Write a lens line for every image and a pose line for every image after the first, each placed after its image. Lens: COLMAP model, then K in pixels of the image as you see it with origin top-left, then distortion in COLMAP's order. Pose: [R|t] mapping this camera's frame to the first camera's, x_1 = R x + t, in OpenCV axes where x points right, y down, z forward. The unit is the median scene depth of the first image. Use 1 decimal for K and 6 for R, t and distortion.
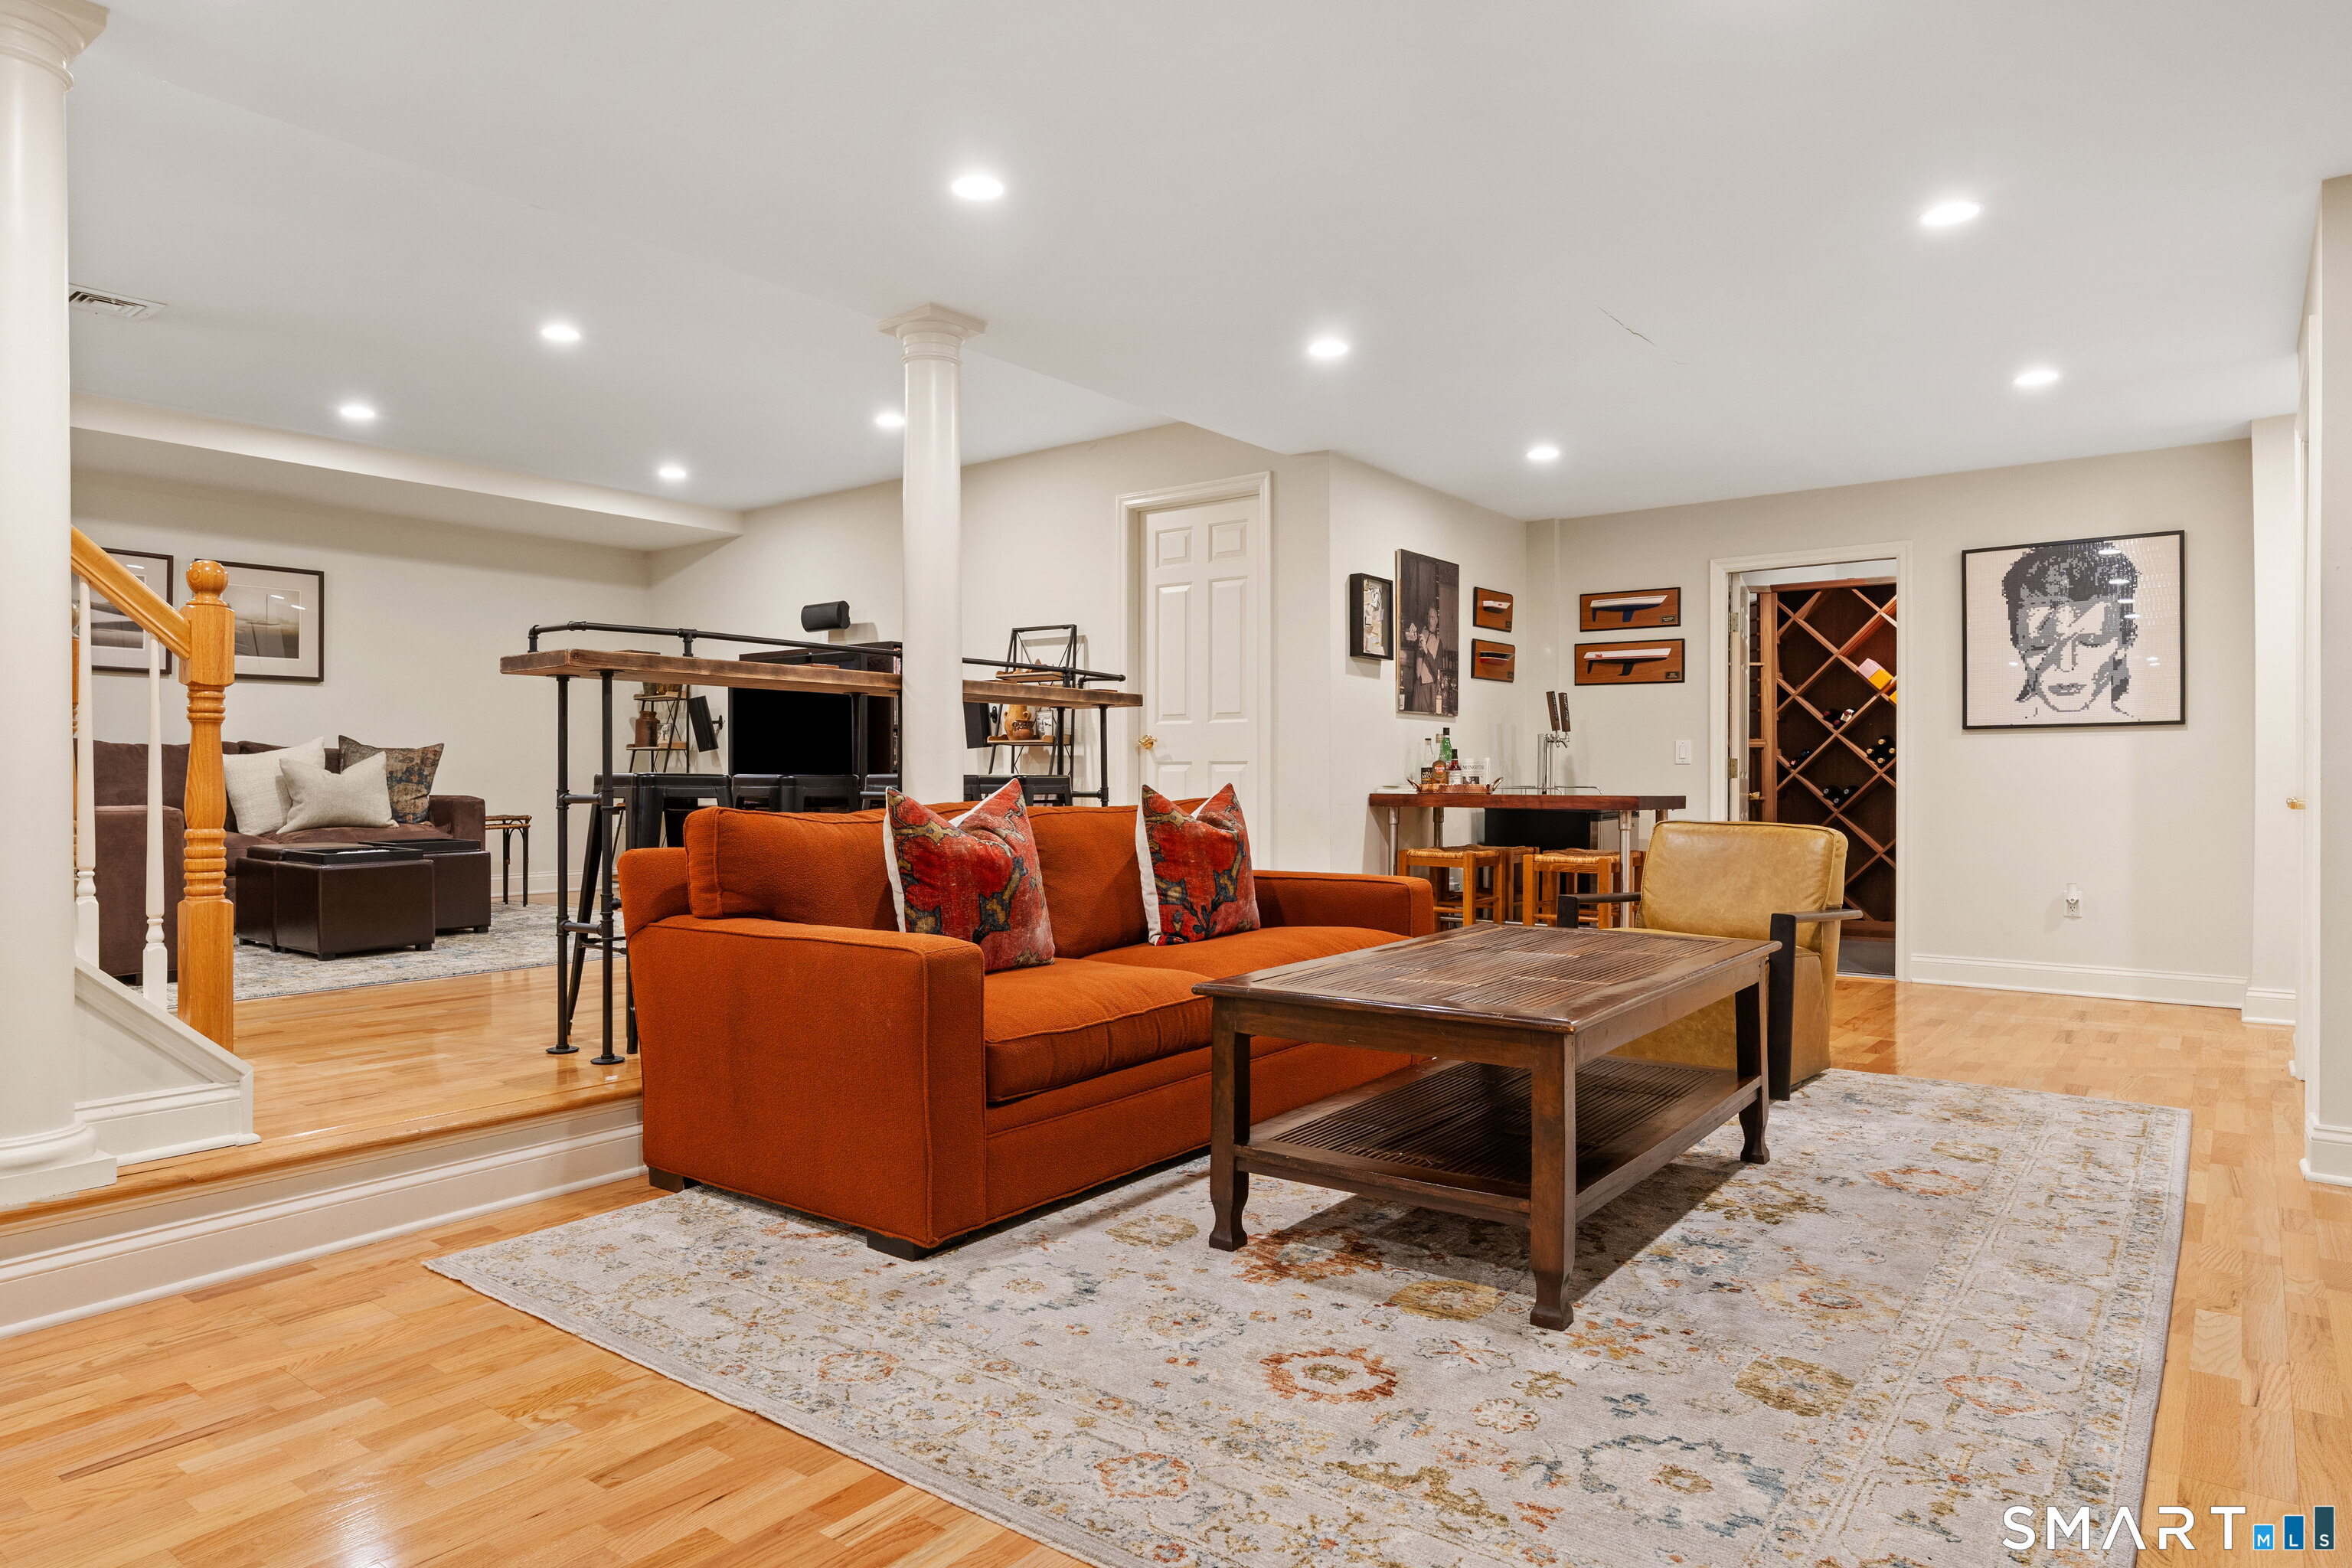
lens RADIAL K [[1391.7, 0, 1169.0], [0, 1391.7, 771.4], [0, 0, 1]] dist [-0.001394, -0.000129]
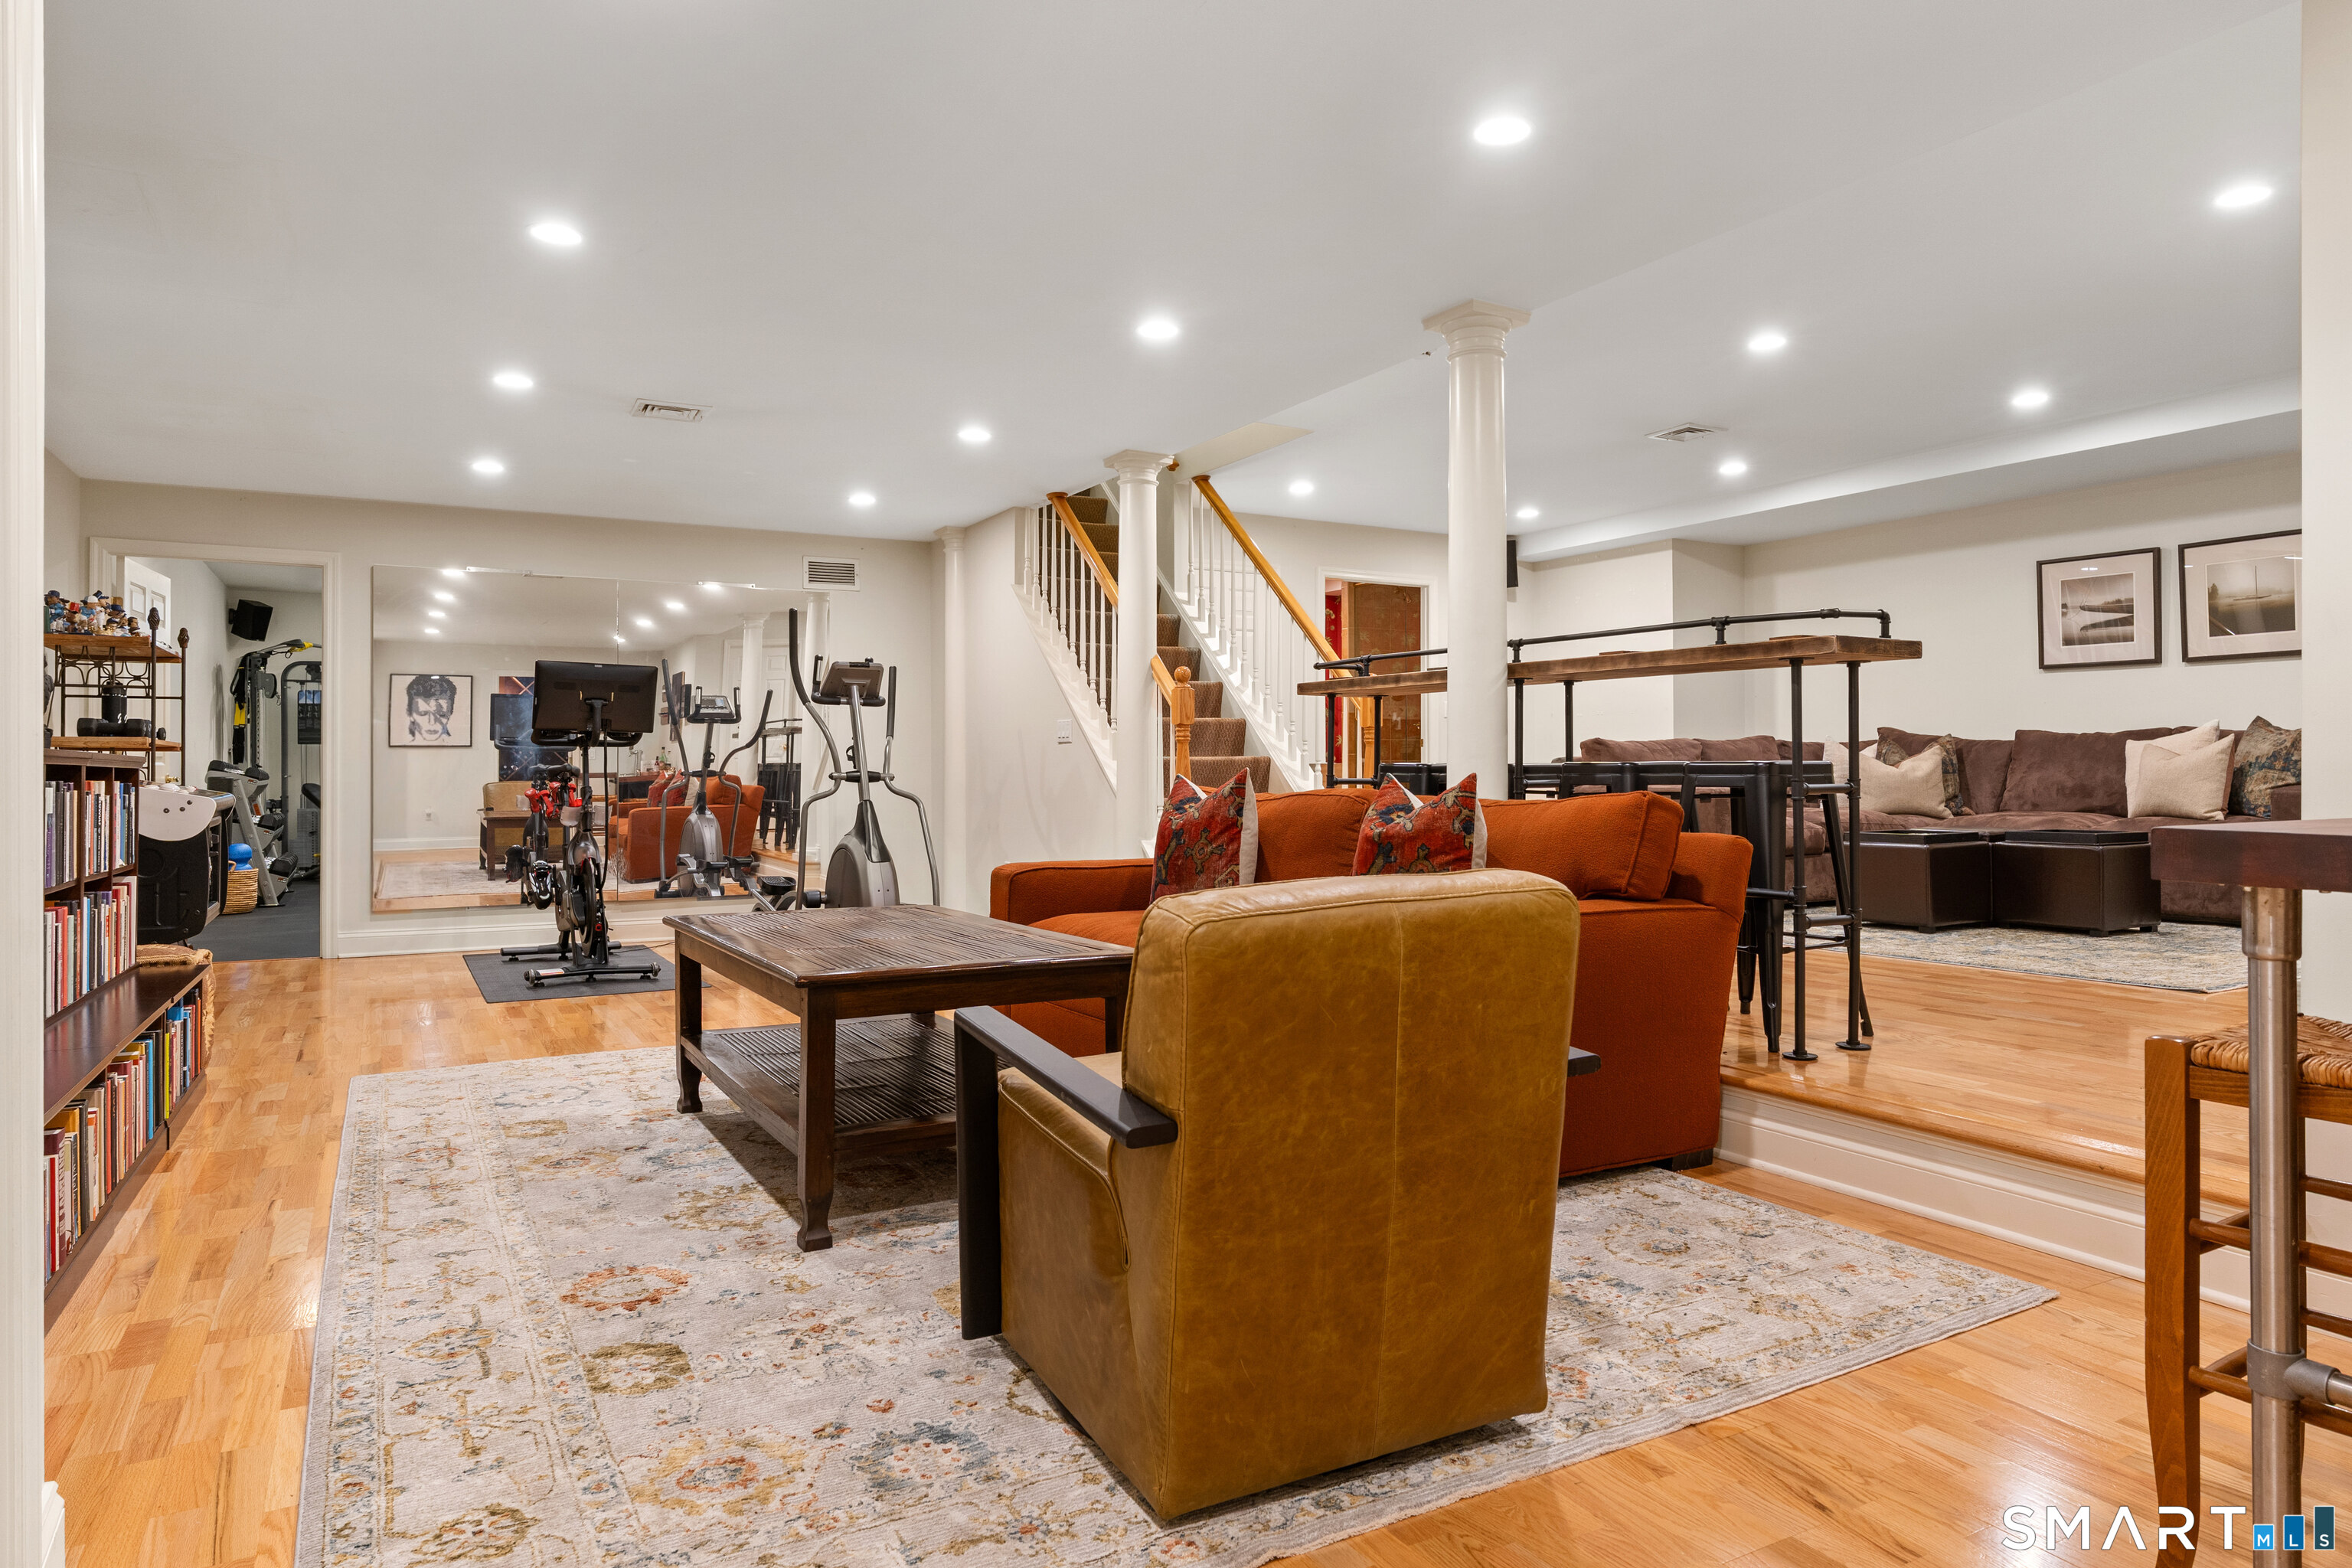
lens RADIAL K [[1391.7, 0, 1169.0], [0, 1391.7, 771.4], [0, 0, 1]] dist [-0.001394, -0.000129]
pose [[-0.410539, 0.008898, -0.911800, 0.702248], [0.003738, 0.999960, 0.008075, -0.000231], [0.911835, -0.000094, -0.410556, 0.999648]]
